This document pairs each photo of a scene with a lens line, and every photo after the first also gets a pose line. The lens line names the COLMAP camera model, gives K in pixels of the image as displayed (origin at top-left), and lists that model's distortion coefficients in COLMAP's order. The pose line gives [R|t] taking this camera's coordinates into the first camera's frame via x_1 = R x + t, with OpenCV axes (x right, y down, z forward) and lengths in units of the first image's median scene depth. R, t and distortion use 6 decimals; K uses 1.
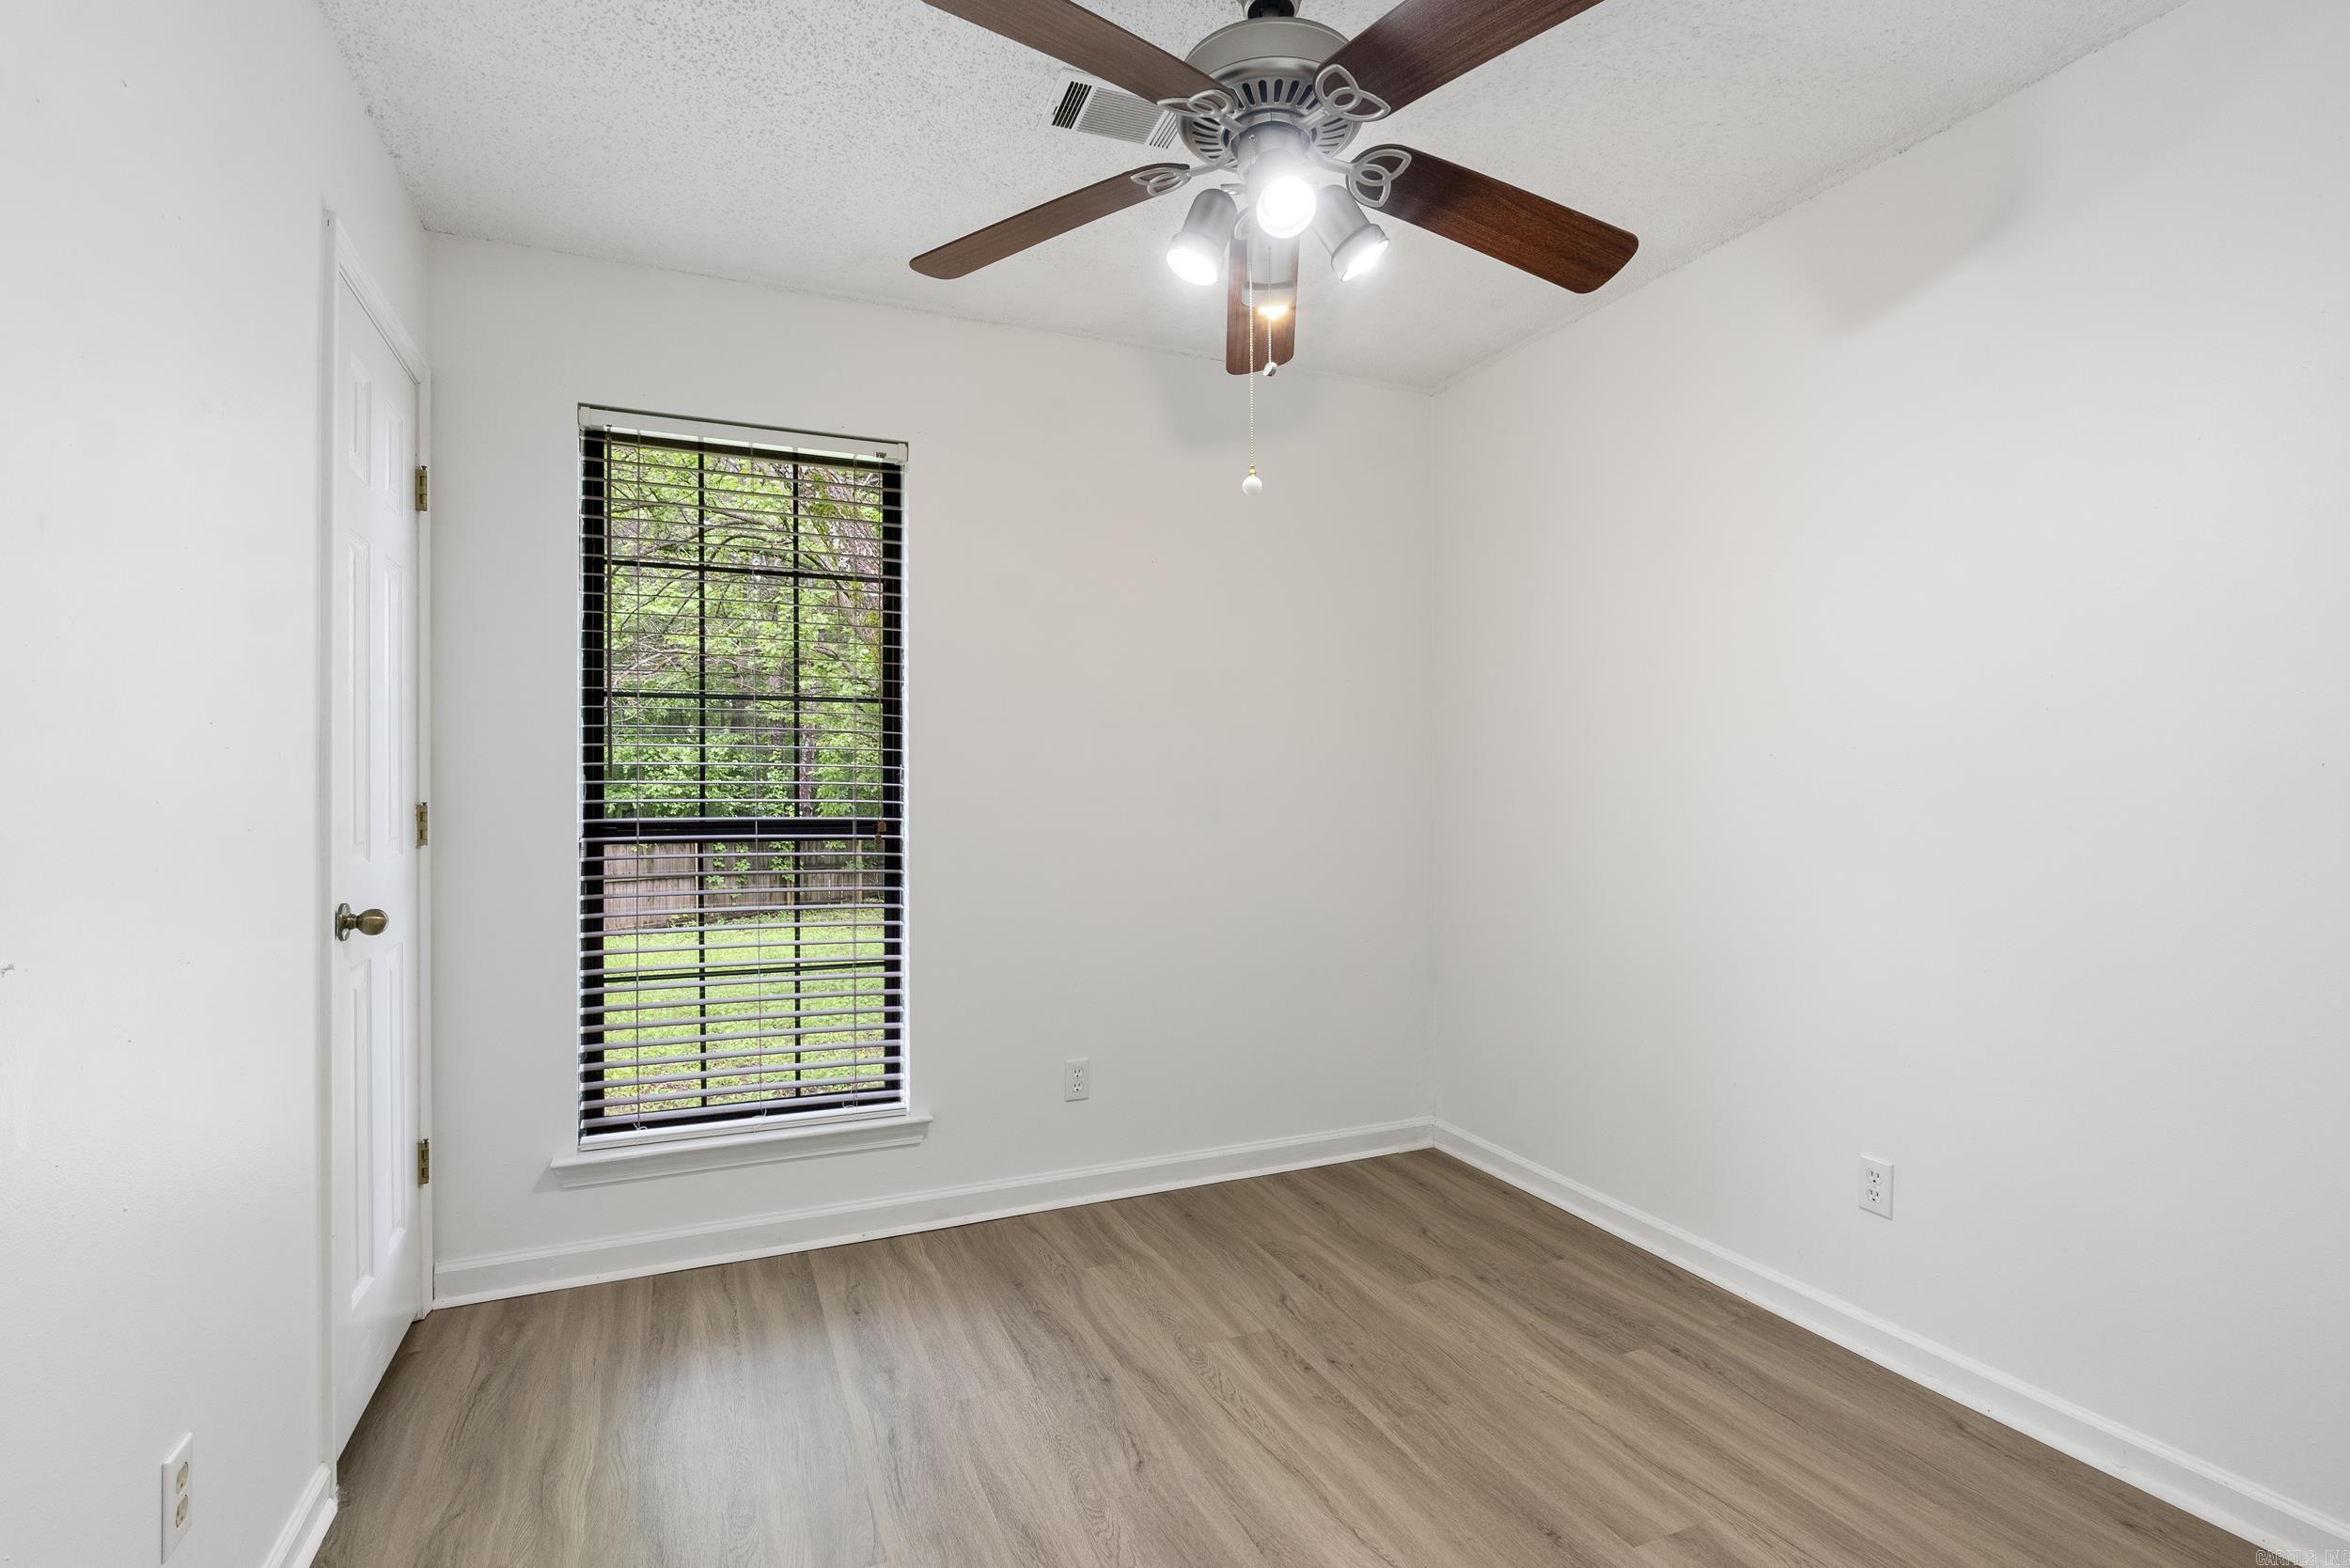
lens RADIAL K [[1084.5, 0, 1166.7], [0, 1084.5, 785.8], [0, 0, 1]] dist [-0.001863, -0.000459]
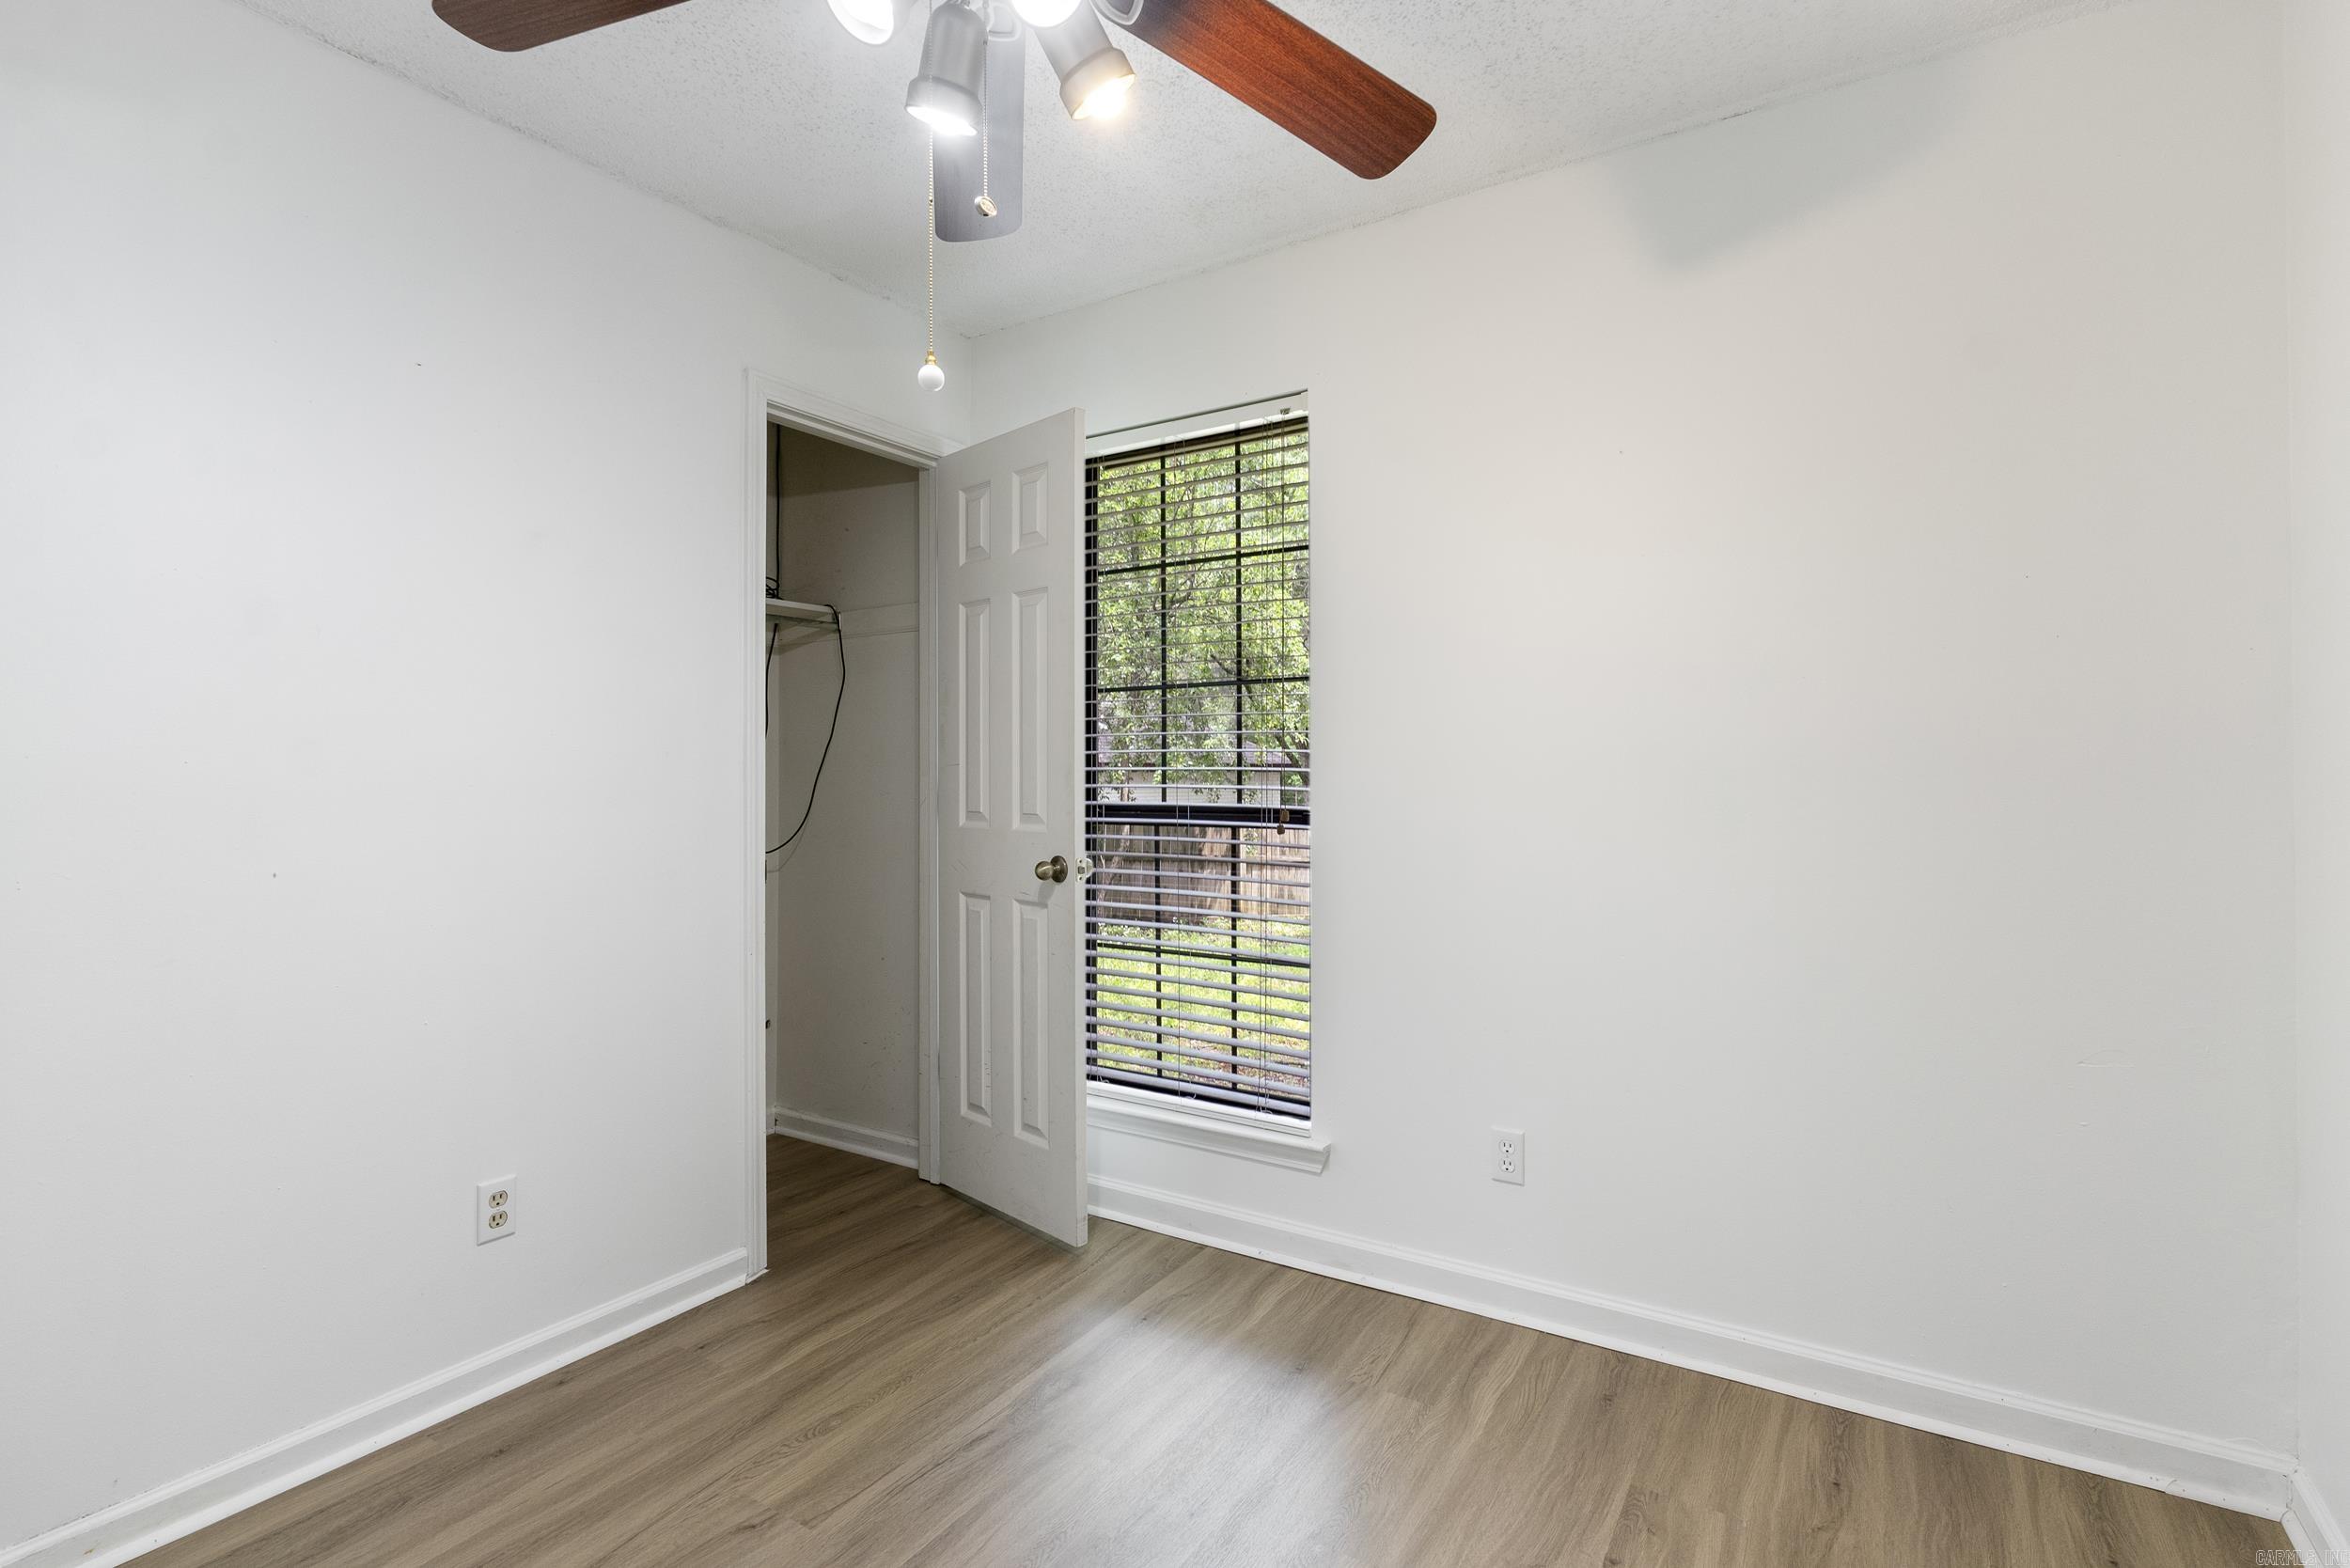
lens RADIAL K [[1084.5, 0, 1166.7], [0, 1084.5, 785.8], [0, 0, 1]] dist [-0.001863, -0.000459]
pose [[0.573187, 0.005901, -0.819403, 0.441170], [-0.000080, 0.999974, 0.007146, 0.006494], [0.819425, -0.004031, 0.573173, 0.405717]]
